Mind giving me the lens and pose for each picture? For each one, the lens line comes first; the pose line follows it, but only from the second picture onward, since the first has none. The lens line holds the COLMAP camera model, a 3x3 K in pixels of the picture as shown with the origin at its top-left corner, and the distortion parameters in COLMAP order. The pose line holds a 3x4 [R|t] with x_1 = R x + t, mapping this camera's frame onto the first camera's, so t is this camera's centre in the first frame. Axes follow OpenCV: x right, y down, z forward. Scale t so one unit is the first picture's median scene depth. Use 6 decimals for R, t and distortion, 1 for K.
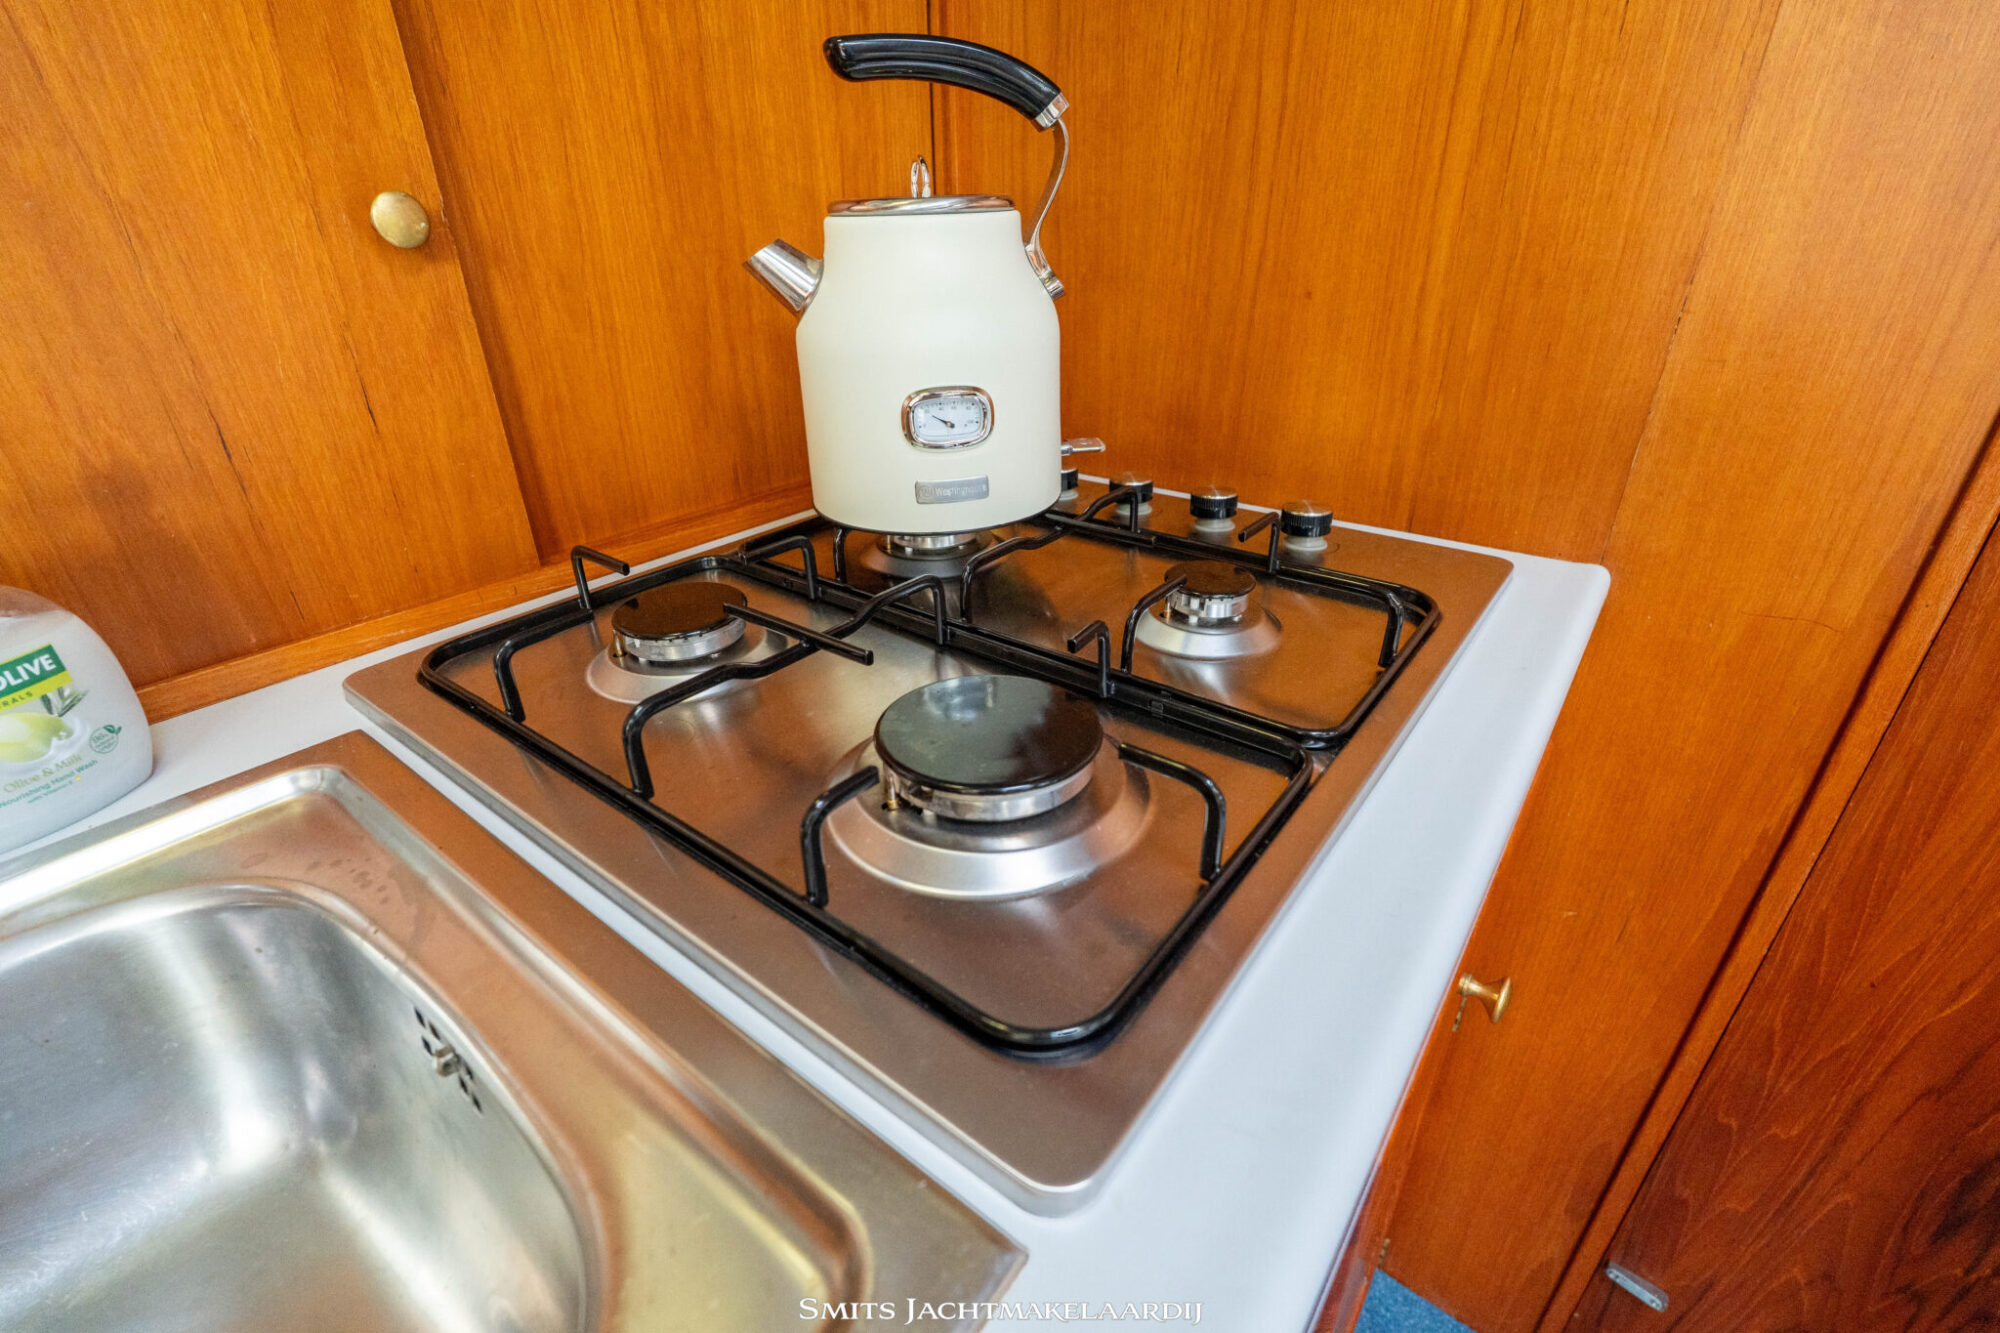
lens RADIAL K [[877.7, 0, 998.7], [0, 877.7, 663.5], [0, 0, 1]] dist [-0.001881, 0.000066]
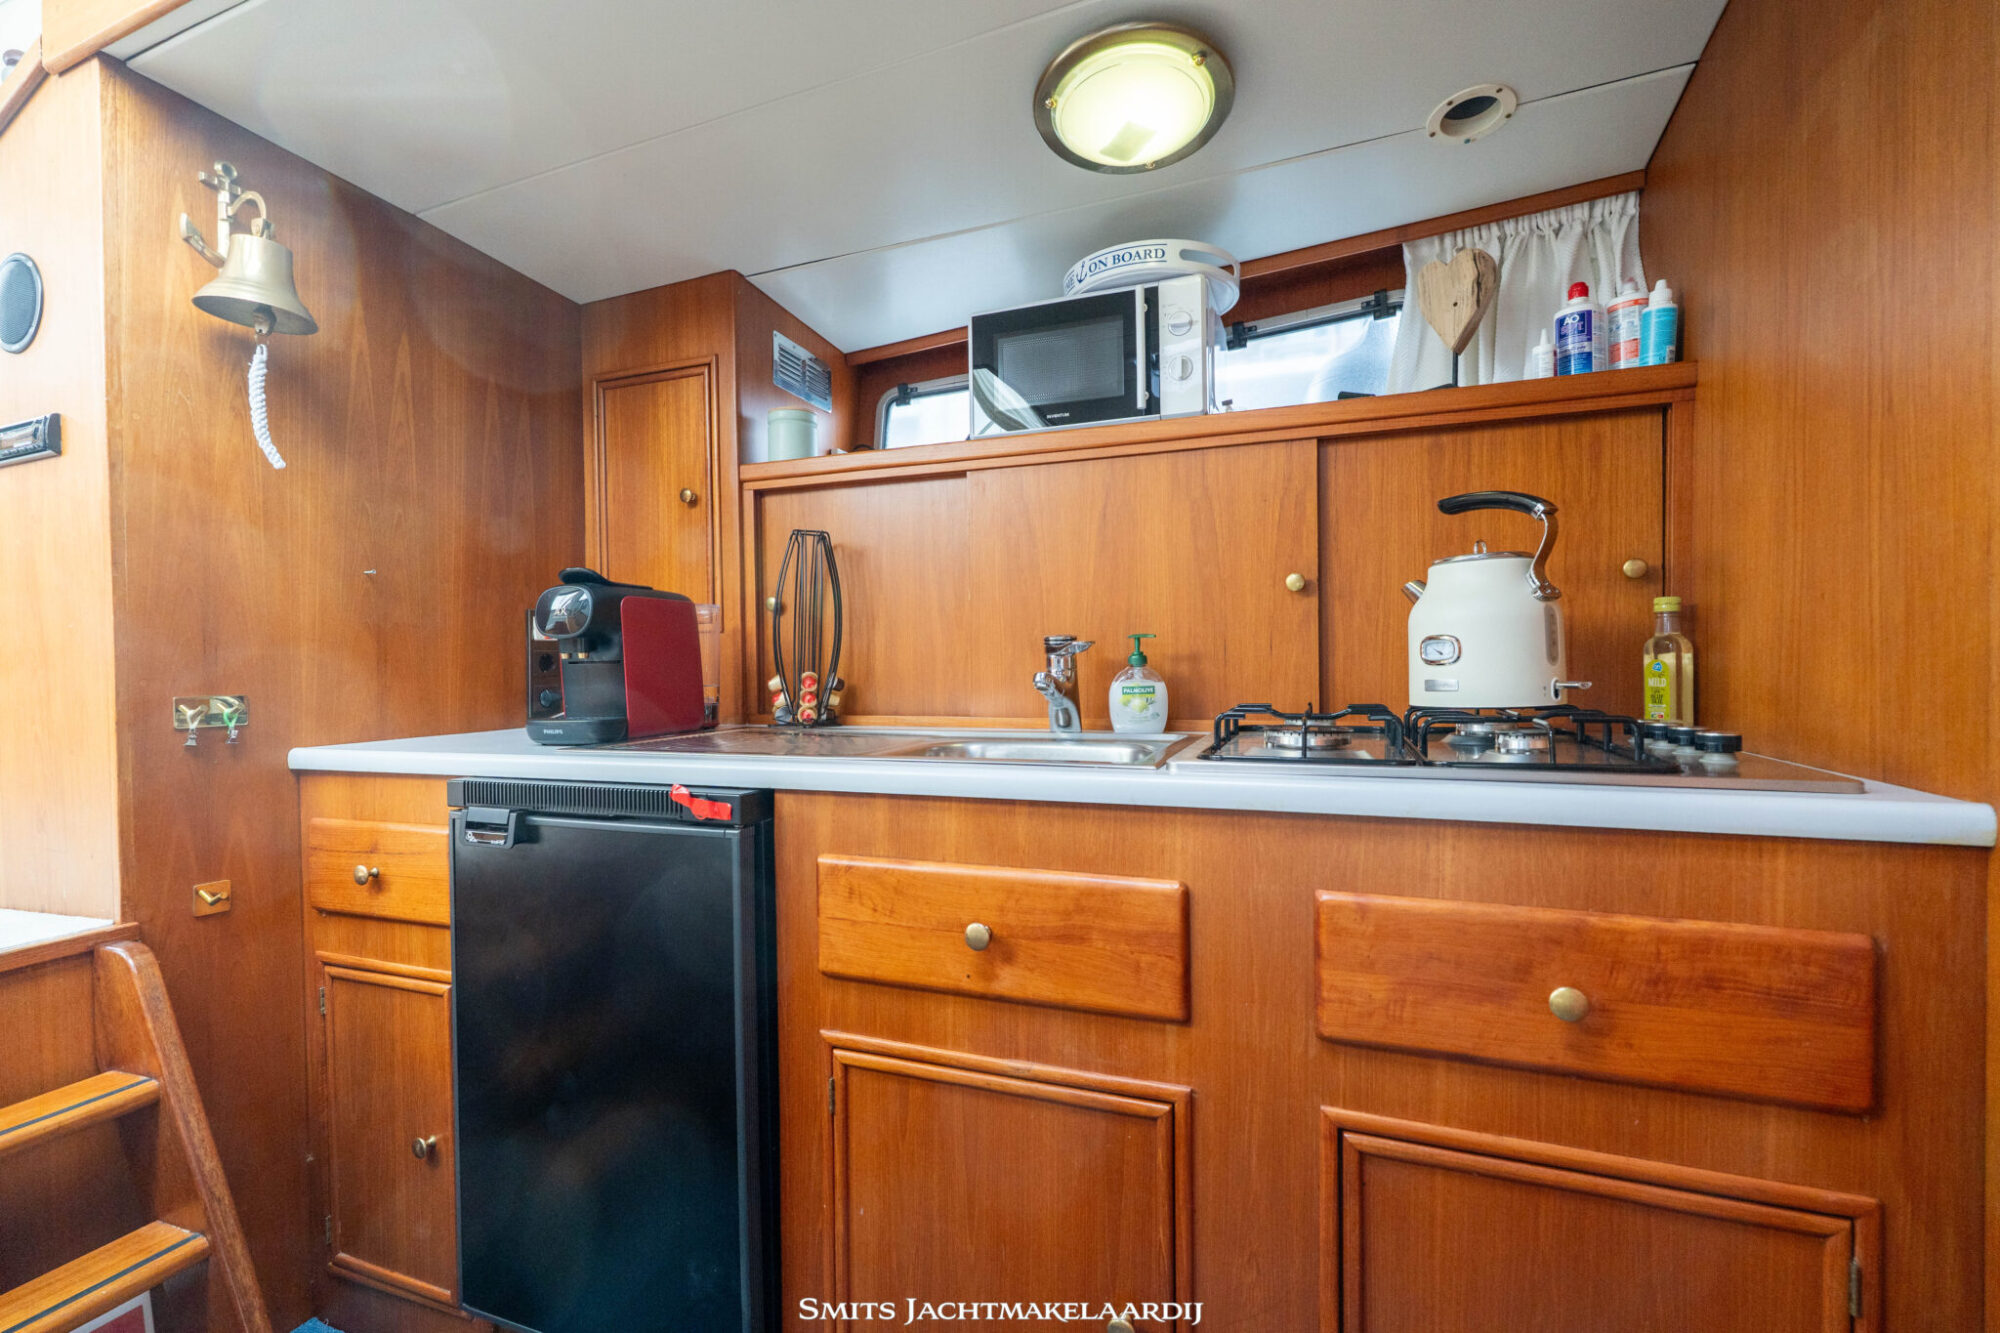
lens RADIAL K [[877.7, 0, 998.7], [0, 877.7, 663.5], [0, 0, 1]] dist [-0.001881, 0.000066]
pose [[0.288699, 0.011482, -0.957351, 1.589935], [-0.435279, 0.892187, -0.120562, 0.439780], [0.852751, 0.451521, 0.262571, -0.395030]]
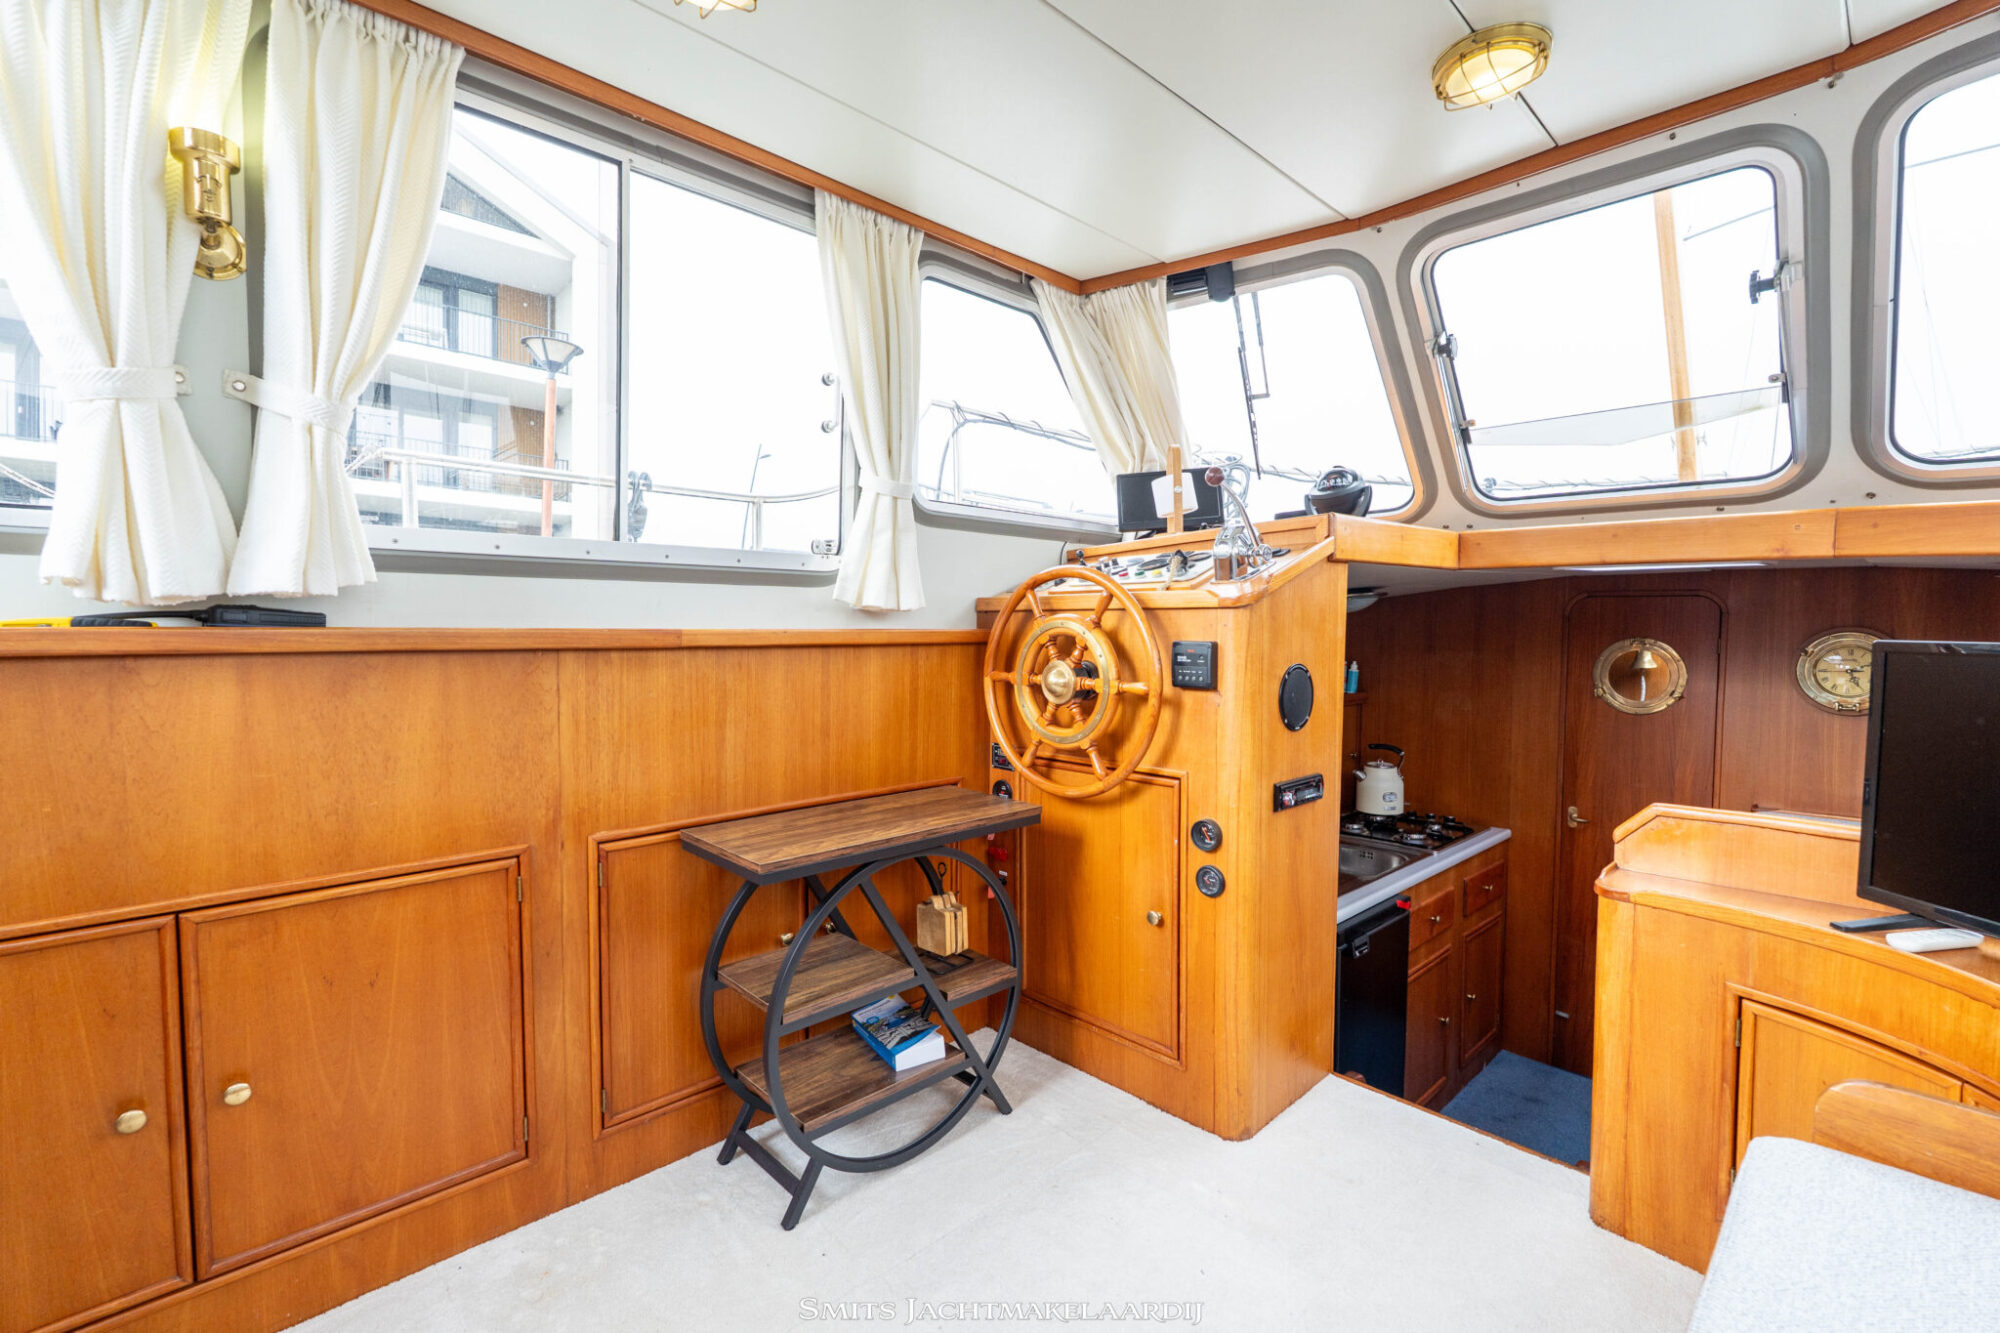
lens RADIAL K [[877.7, 0, 998.7], [0, 877.7, 663.5], [0, 0, 1]] dist [-0.001881, 0.000066]
pose [[0.987841, 0.019379, -0.154252, -2.041546], [-0.083390, 0.903435, -0.420536, 1.898546], [0.131207, 0.428286, 0.894067, -5.905021]]
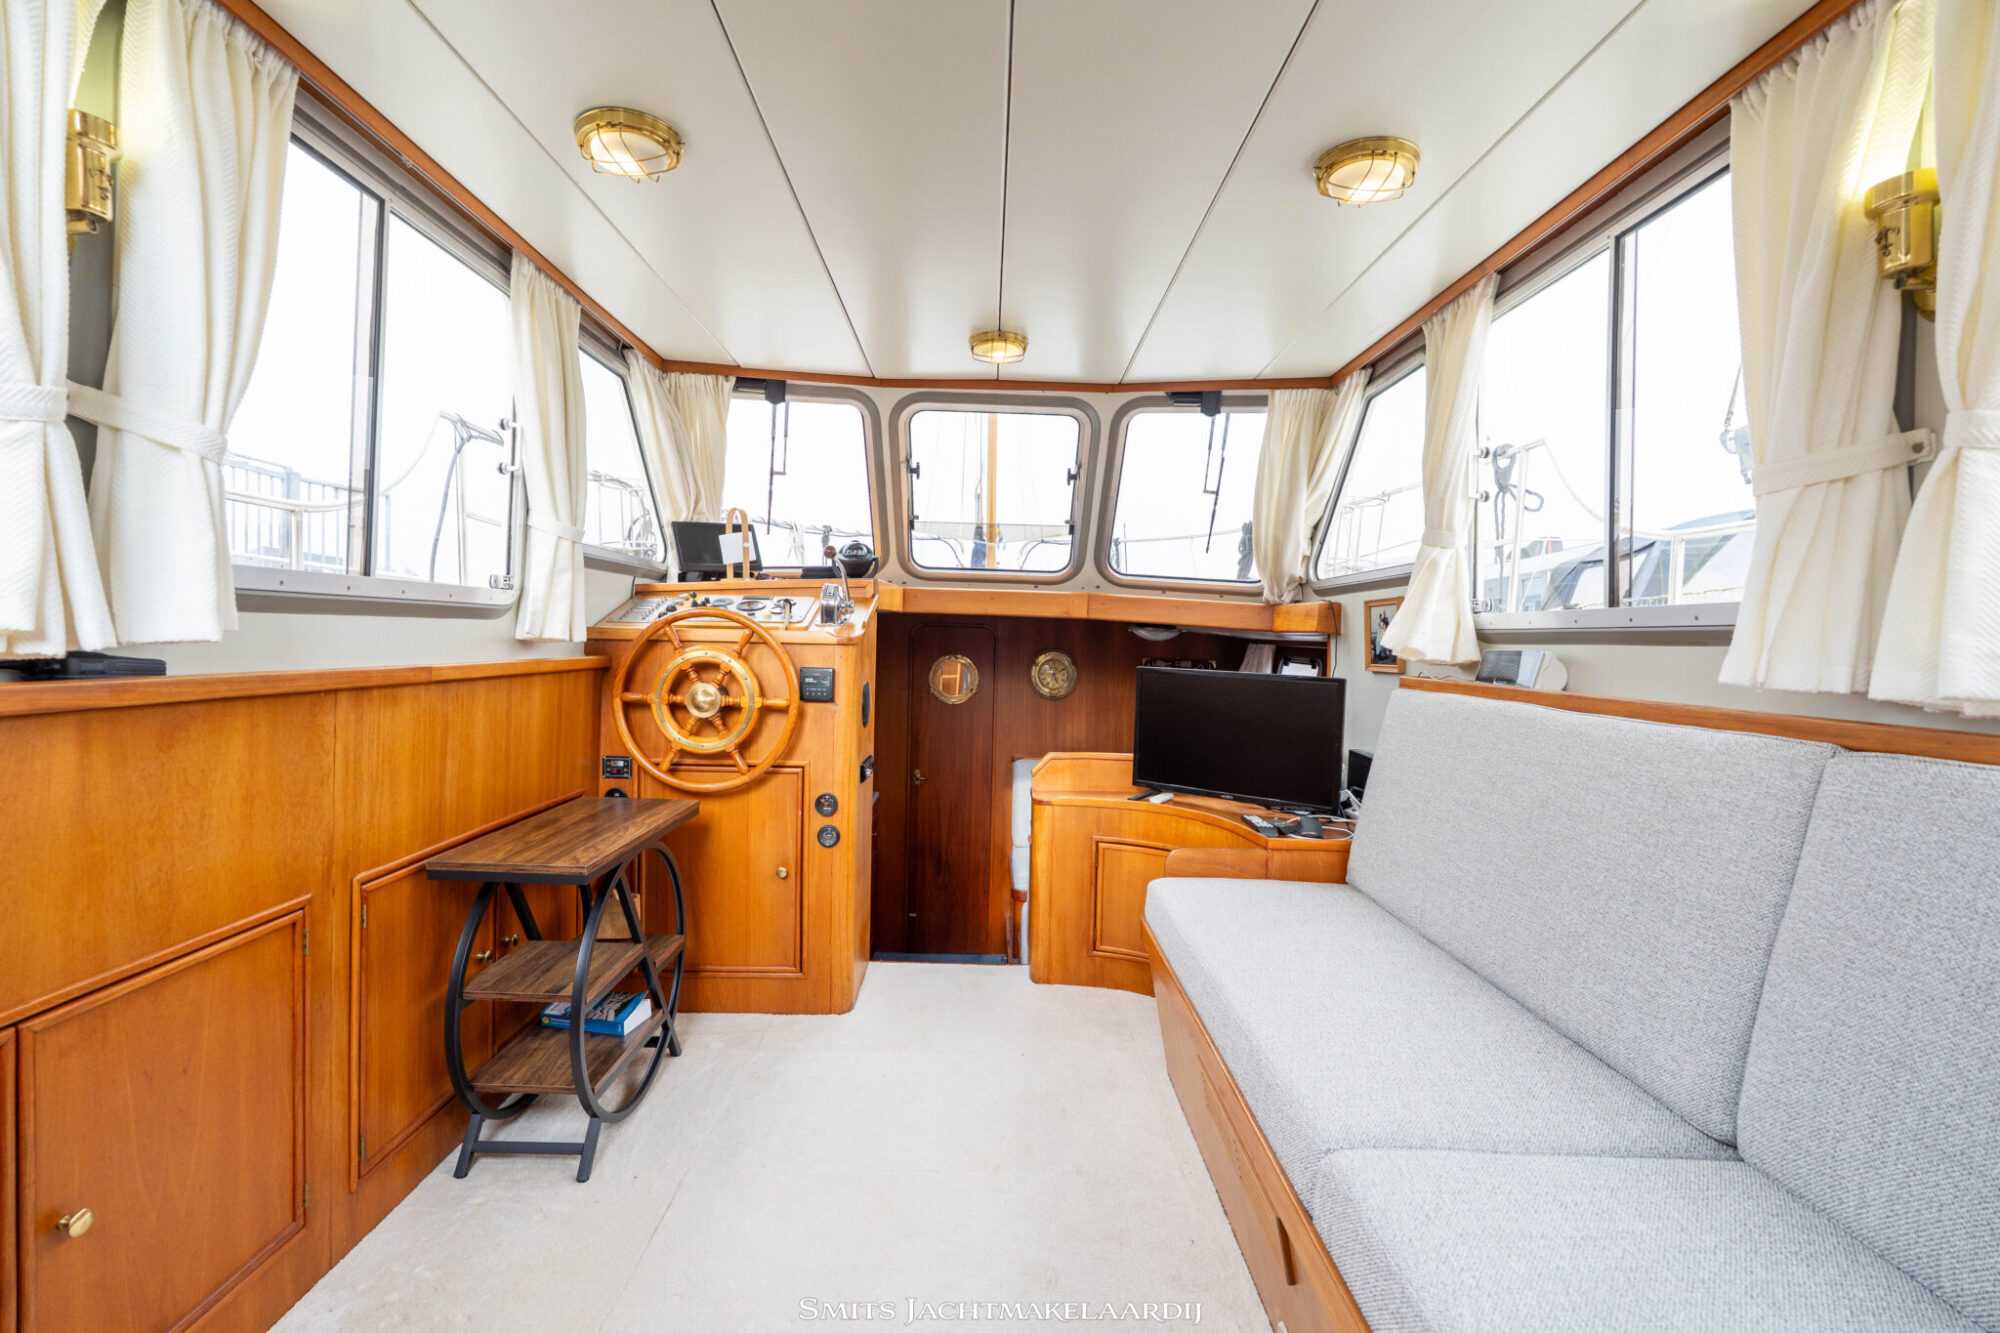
lens RADIAL K [[877.7, 0, 998.7], [0, 877.7, 663.5], [0, 0, 1]] dist [-0.001881, 0.000066]
pose [[0.784535, 0.007966, 0.620033, -3.989287], [0.262297, 0.901791, -0.343473, 2.207371], [-0.561876, 0.432100, 0.705397, -6.734380]]
